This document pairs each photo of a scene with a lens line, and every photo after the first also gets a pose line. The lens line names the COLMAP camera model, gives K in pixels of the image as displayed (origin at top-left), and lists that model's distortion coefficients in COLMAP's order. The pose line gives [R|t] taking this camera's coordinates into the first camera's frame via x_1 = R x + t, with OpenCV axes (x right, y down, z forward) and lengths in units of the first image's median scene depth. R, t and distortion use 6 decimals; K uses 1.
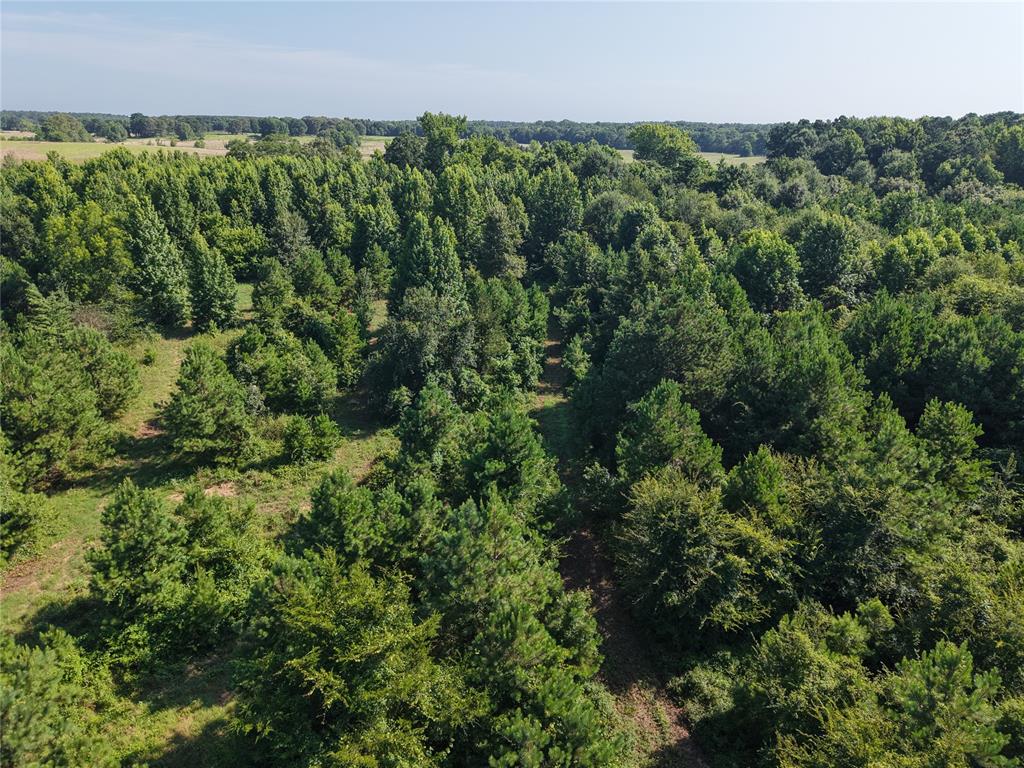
lens RADIAL K [[685.4, 0, 511.3], [0, 685.4, 381.5], [0, 0, 1]] dist [0.028191, -0.026511]
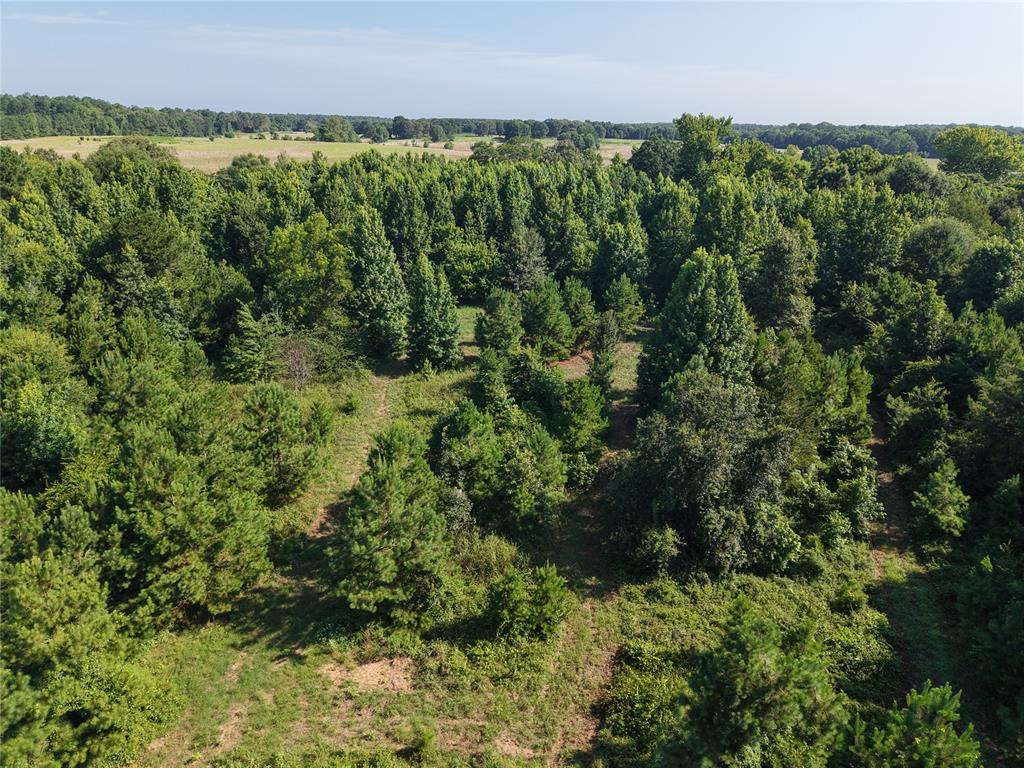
lens RADIAL K [[685.4, 0, 511.1], [0, 685.4, 381.6], [0, 0, 1]] dist [0.028191, -0.026511]
pose [[0.949009, 0.113263, -0.294200, -0.065421], [-0.114204, 0.993358, 0.014037, -0.064549], [0.293836, 0.020278, 0.955641, 0.173171]]
